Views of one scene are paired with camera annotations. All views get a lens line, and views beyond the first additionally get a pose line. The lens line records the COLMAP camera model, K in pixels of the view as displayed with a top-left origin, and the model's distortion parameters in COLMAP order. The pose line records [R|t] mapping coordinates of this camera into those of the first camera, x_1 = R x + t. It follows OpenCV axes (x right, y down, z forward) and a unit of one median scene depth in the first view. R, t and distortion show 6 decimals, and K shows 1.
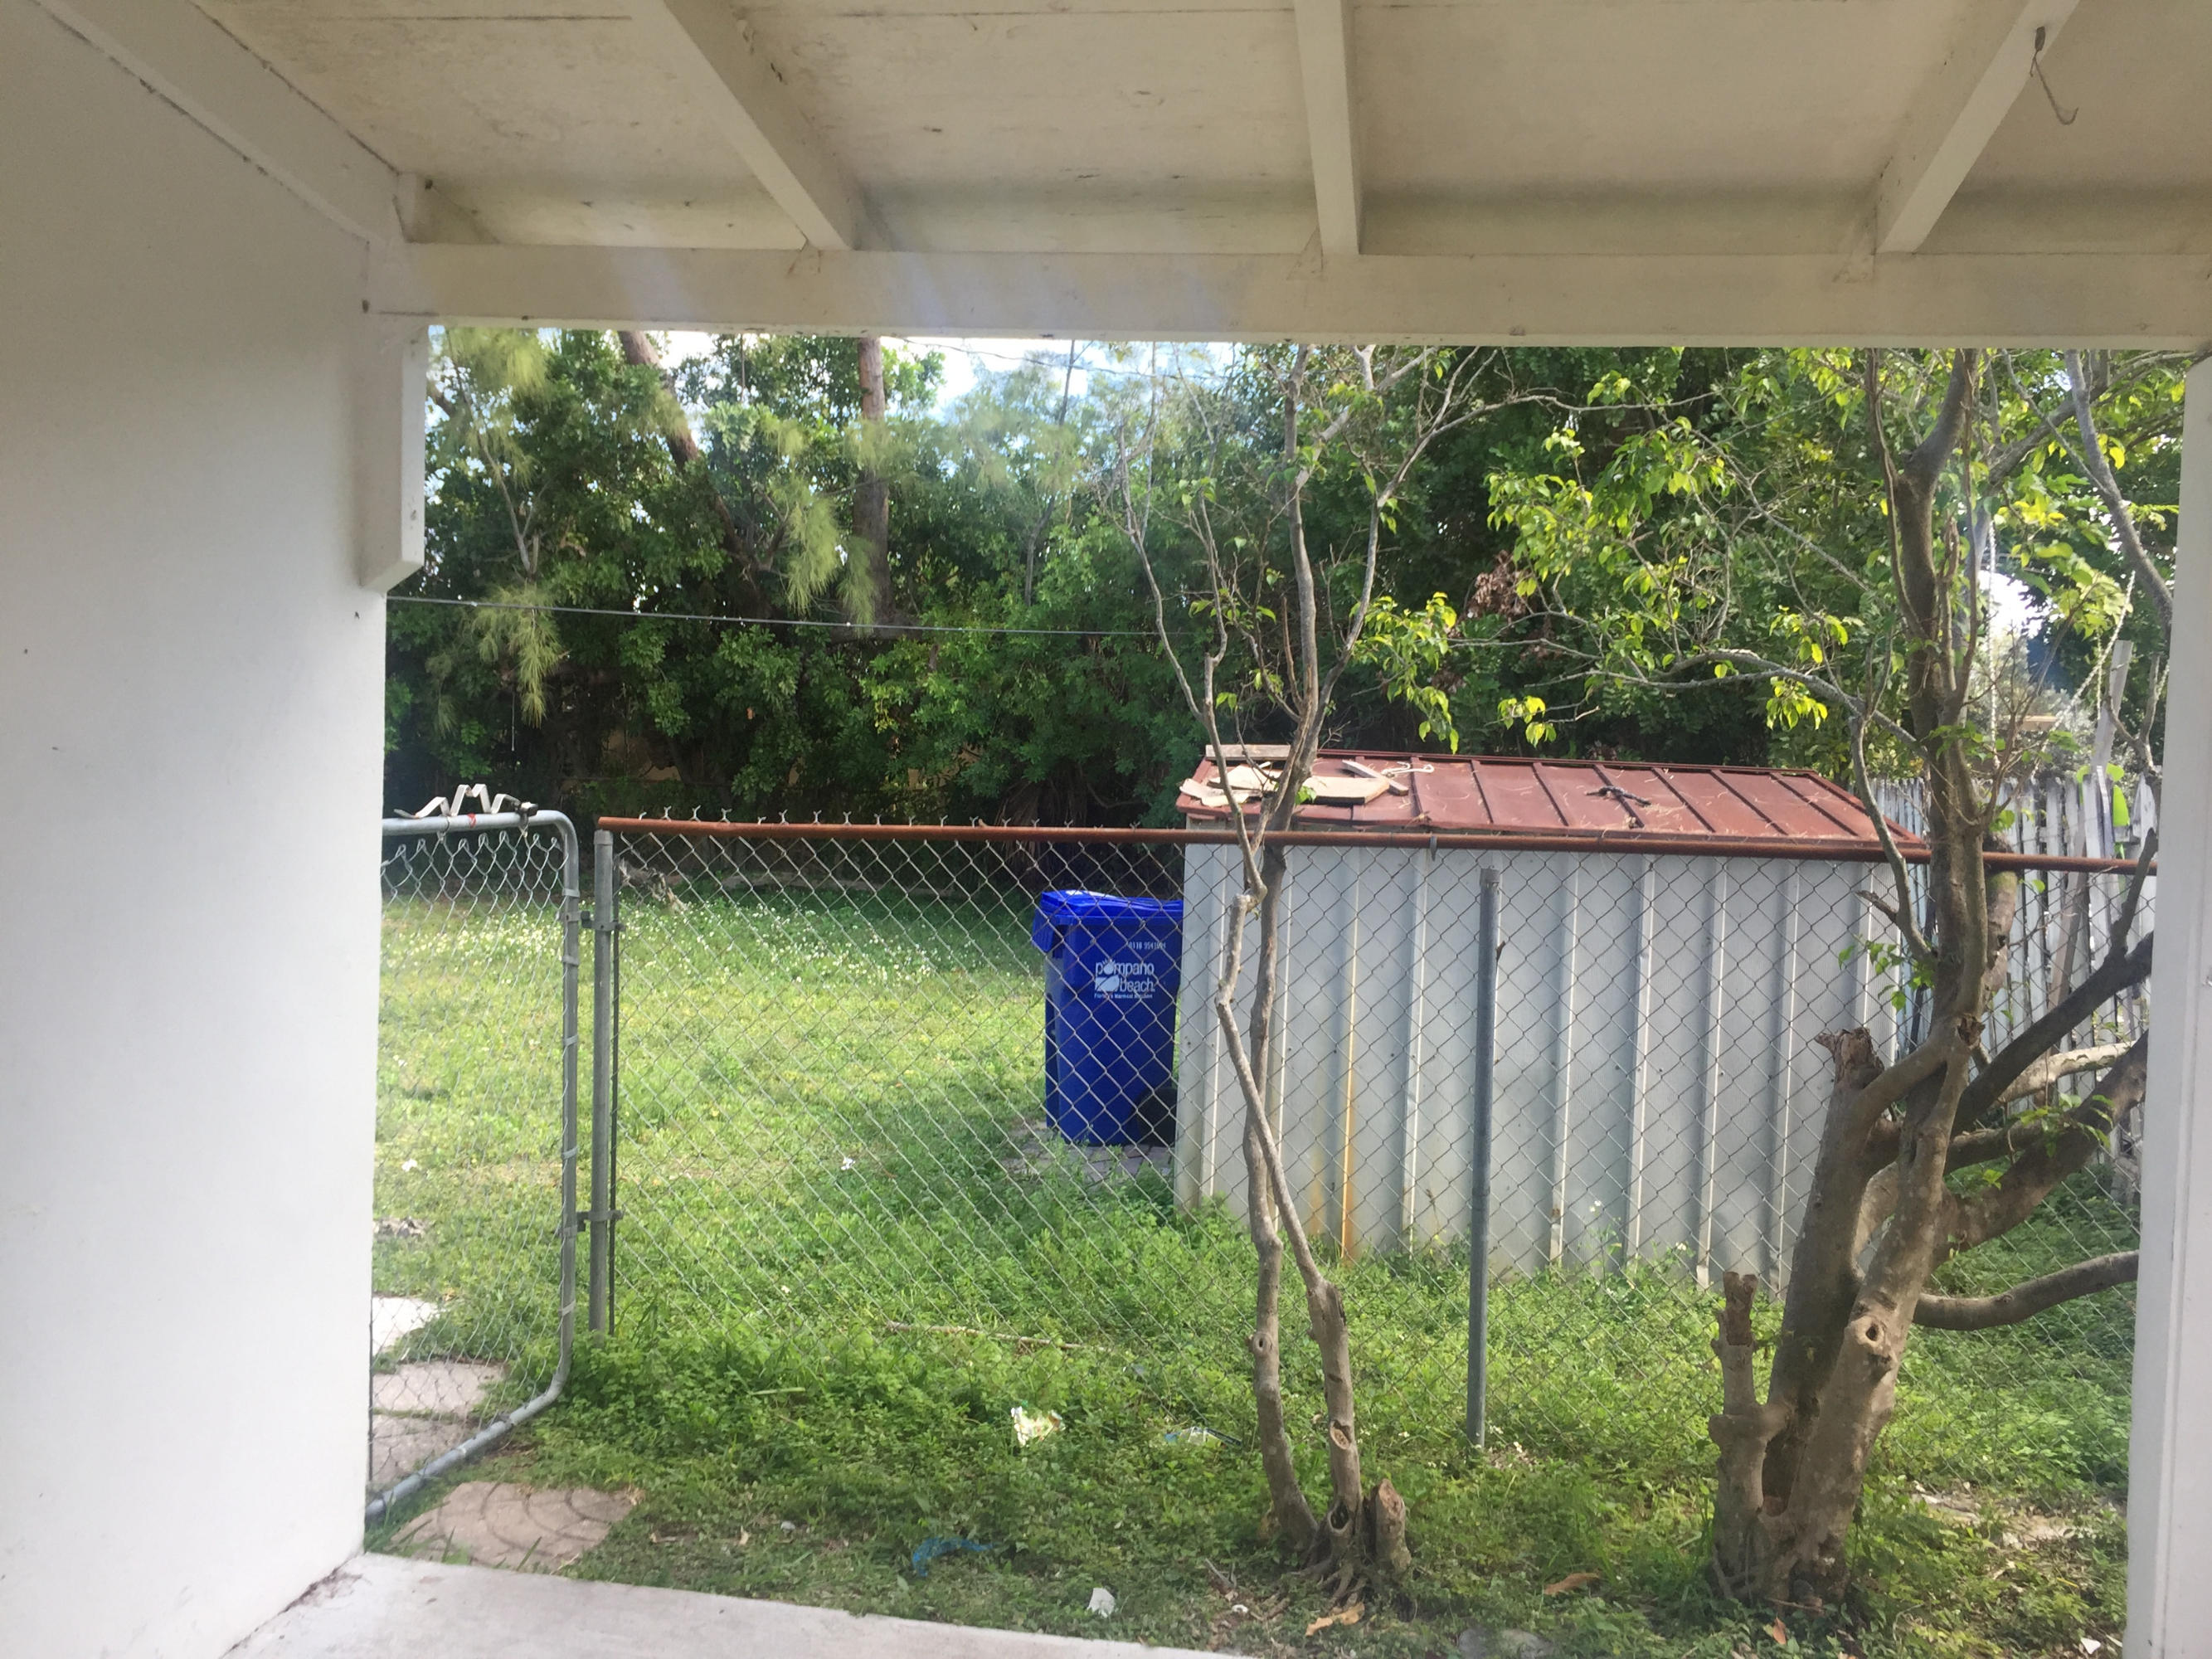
lens RADIAL K [[1893.1, 0, 1106.0], [0, 1893.1, 829.5], [0, 0, 1]] dist [0.003730, -0.011784]
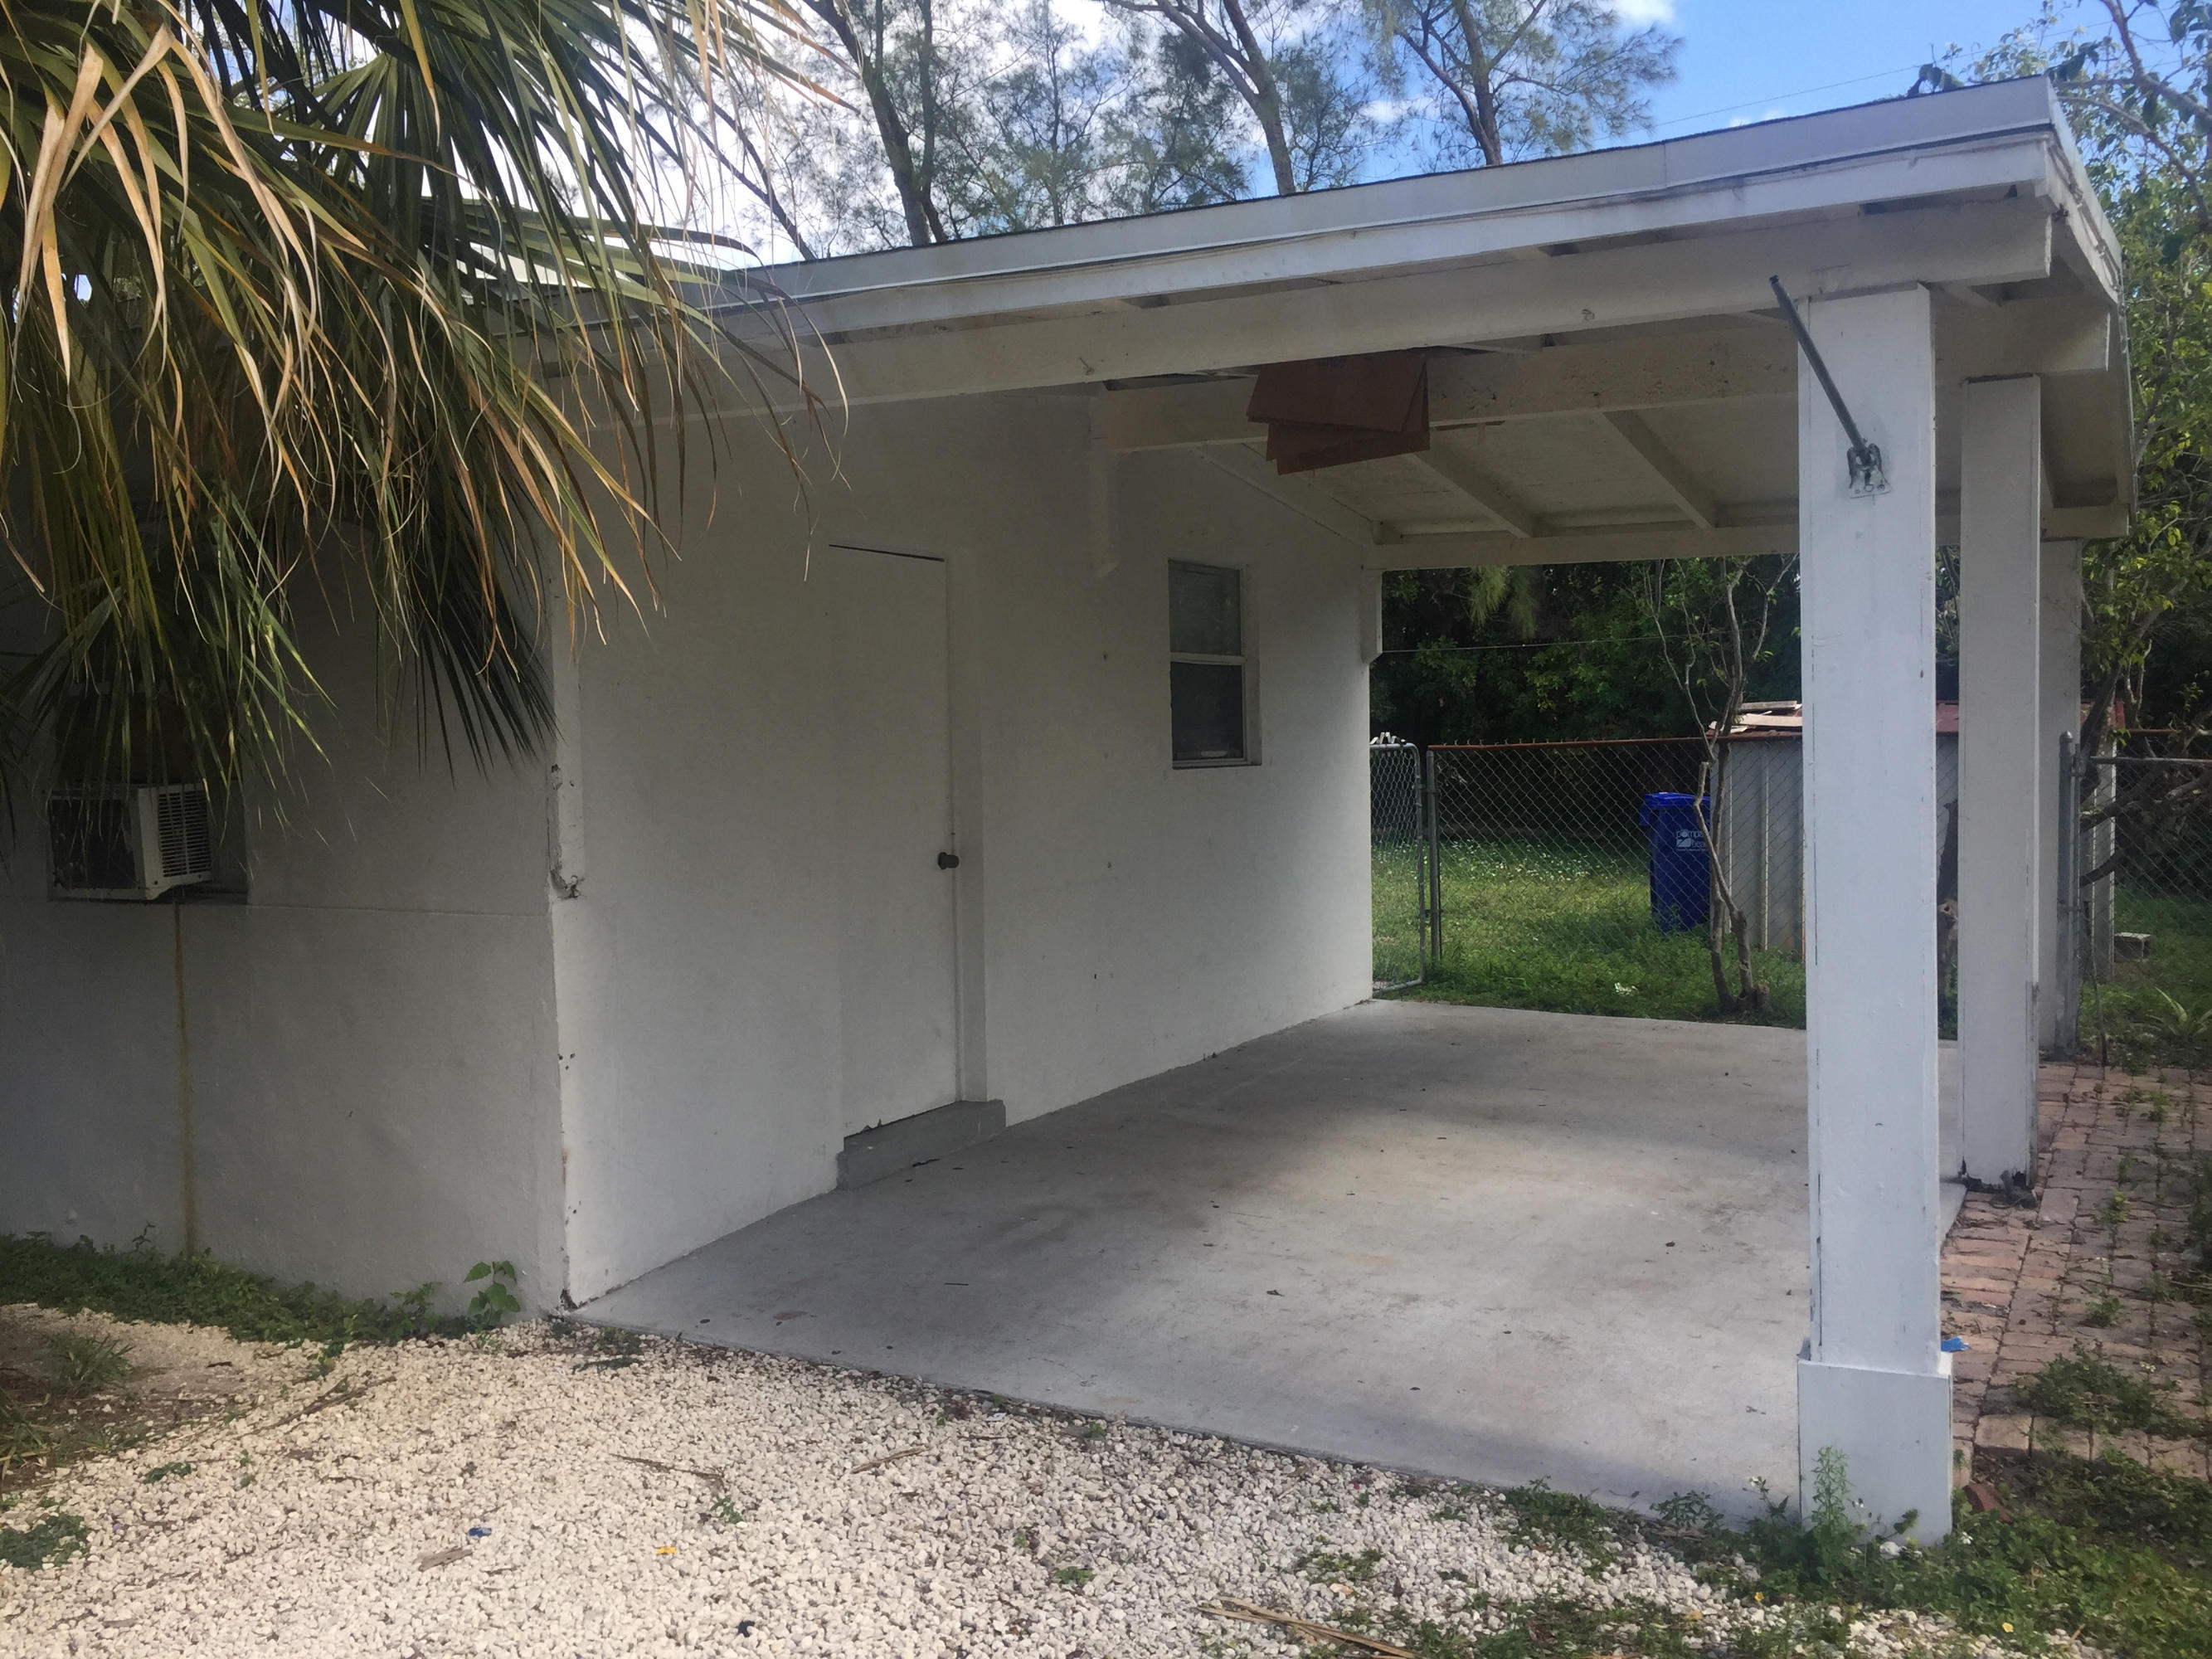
lens RADIAL K [[1882.8, 0, 1106.4], [0, 1882.8, 802.3], [0, 0, 1]] dist [0.143077, -0.001485]
pose [[0.940624, -0.037674, -0.337355, 0.077880], [0.034639, 0.999287, -0.015014, 0.043457], [0.337680, 0.002437, 0.941258, -0.695332]]
